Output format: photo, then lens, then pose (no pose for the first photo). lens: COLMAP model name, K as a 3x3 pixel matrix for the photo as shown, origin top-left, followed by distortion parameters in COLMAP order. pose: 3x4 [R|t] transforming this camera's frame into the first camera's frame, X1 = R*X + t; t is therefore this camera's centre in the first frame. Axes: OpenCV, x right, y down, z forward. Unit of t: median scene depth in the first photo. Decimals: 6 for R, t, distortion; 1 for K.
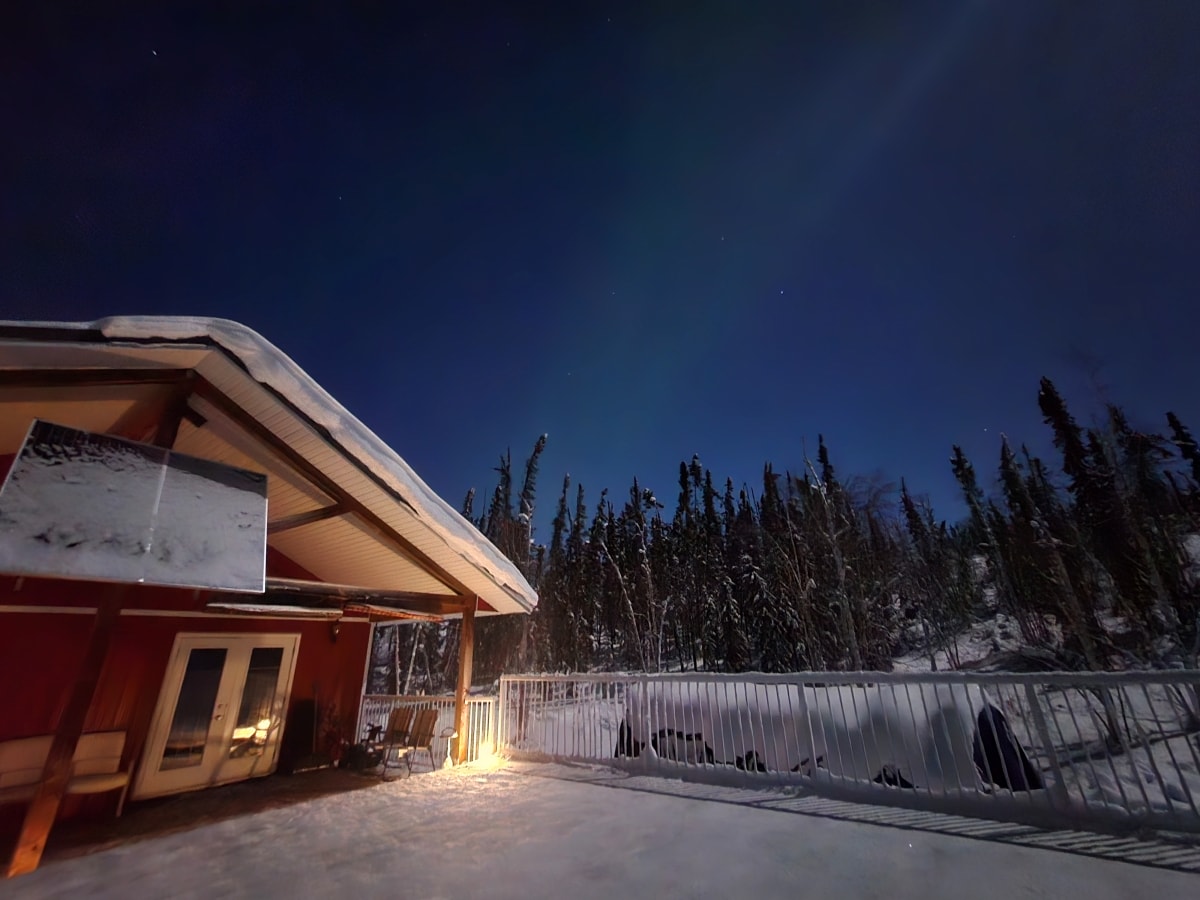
lens RADIAL K [[481.5, 0, 600.0], [0, 481.5, 450.0], [0, 0, 1]] dist [-0.001993, -0.000054]
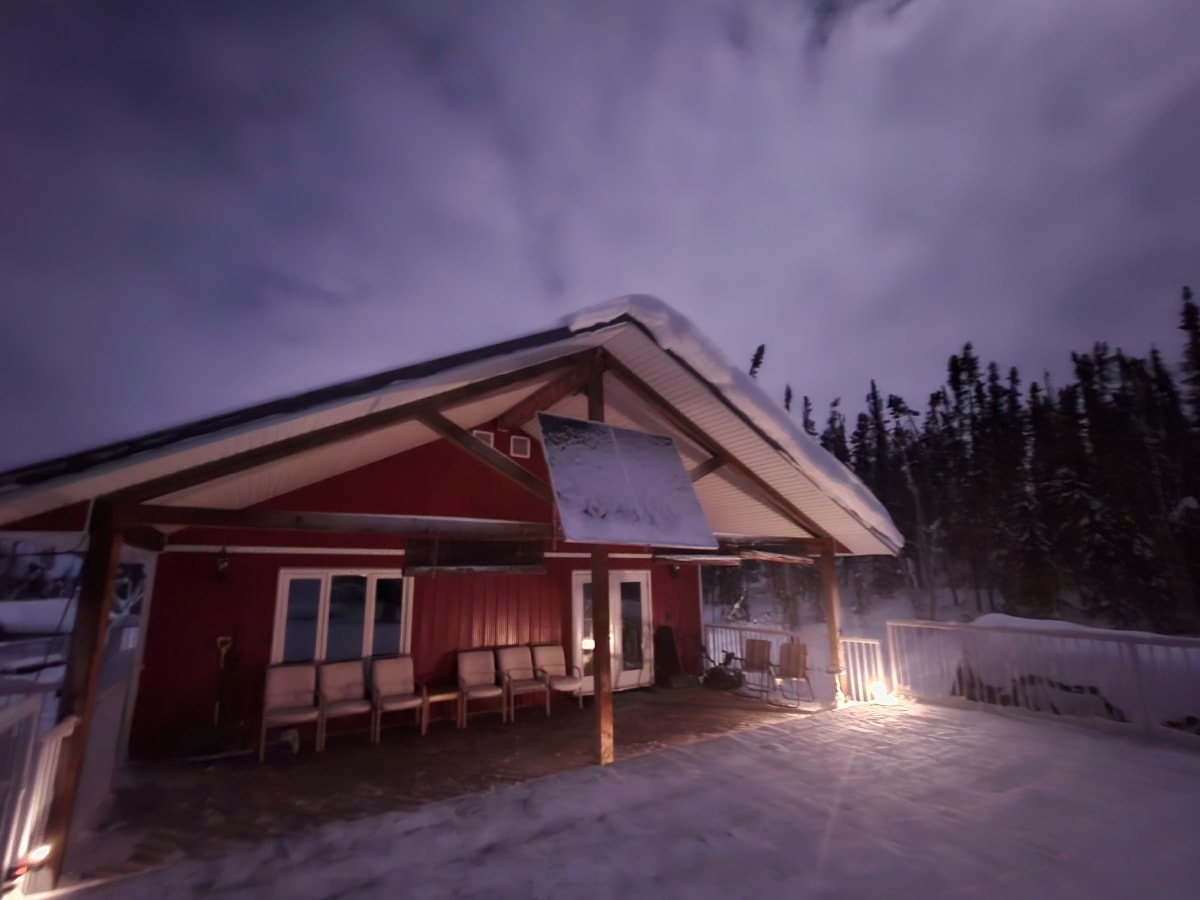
lens RADIAL K [[513.5, 0, 593.9], [0, 513.5, 465.7], [0, 0, 1]] dist [0.001159, -0.000078]
pose [[0.926335, -0.054702, -0.372709, -0.323752], [0.125711, 0.977572, 0.168965, -0.073522], [0.355107, -0.203372, 0.912436, -0.077089]]
